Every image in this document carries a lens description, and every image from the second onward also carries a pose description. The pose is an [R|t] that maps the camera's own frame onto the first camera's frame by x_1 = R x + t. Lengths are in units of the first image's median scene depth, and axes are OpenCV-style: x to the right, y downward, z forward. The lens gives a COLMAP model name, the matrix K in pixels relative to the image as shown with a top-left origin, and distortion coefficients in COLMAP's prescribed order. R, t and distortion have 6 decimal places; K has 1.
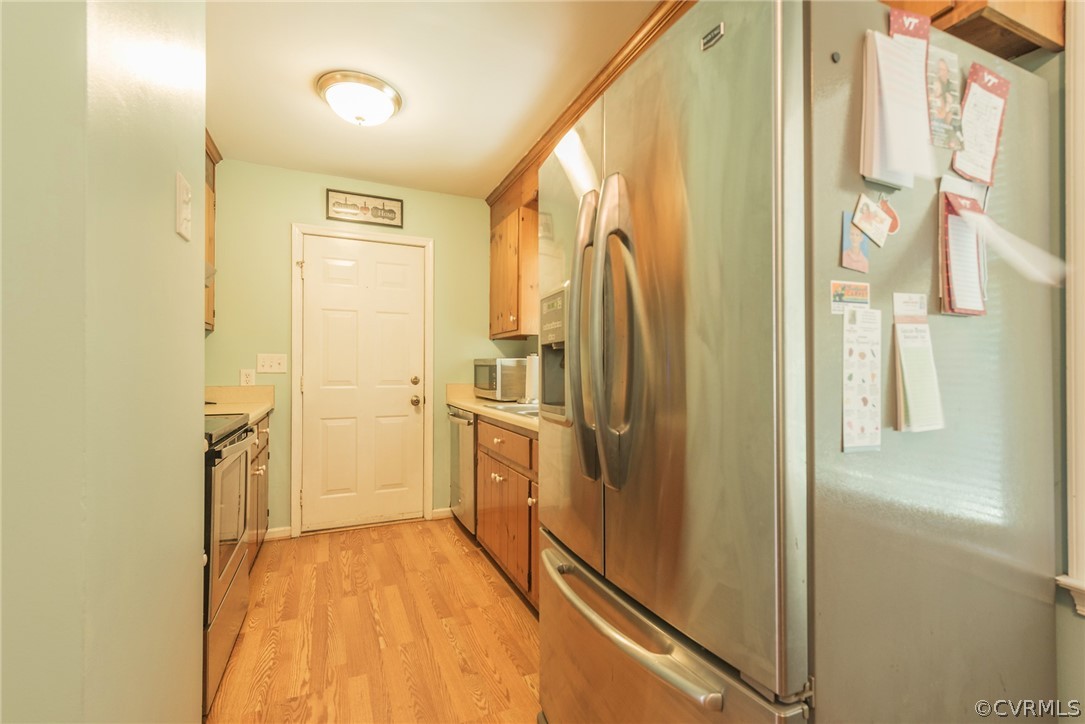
lens RADIAL K [[482.4, 0, 536.7], [0, 482.4, 368.3], [0, 0, 1]] dist [-0.013083, -0.000653]
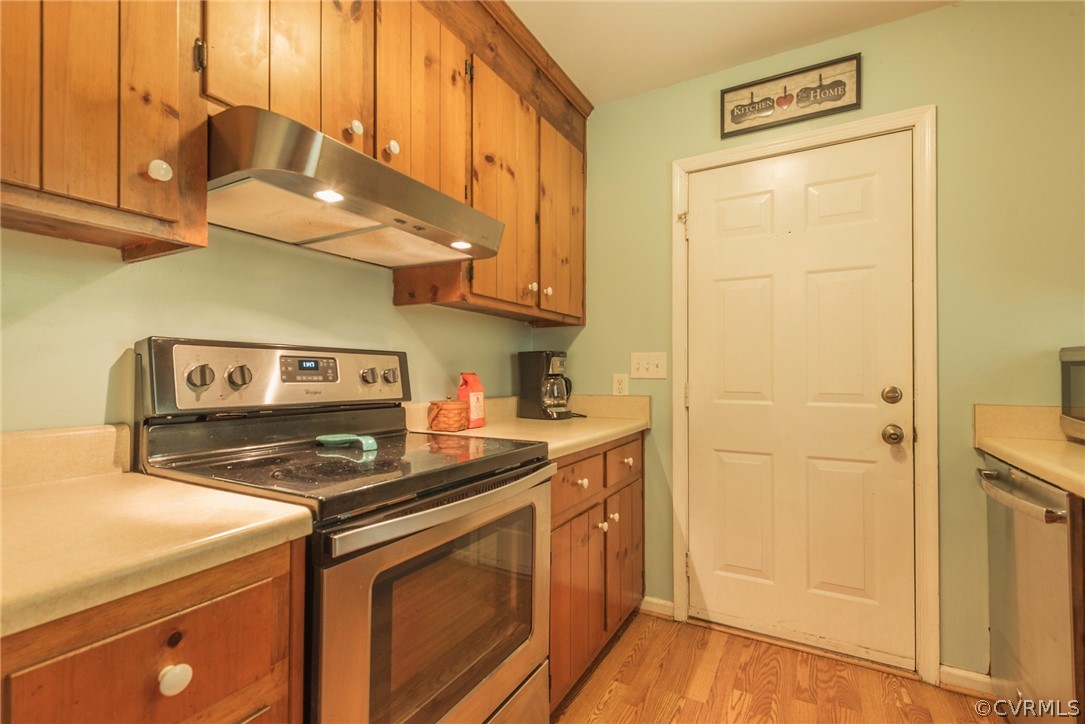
lens RADIAL K [[478.5, 0, 542.9], [0, 478.5, 369.4], [0, 0, 1]] dist [0.022262, -0.009936]
pose [[0.602008, -0.011159, -0.798412, -0.069845], [0.001686, 0.999918, -0.012704, 0.004513], [0.798488, 0.006302, 0.601977, 0.419400]]
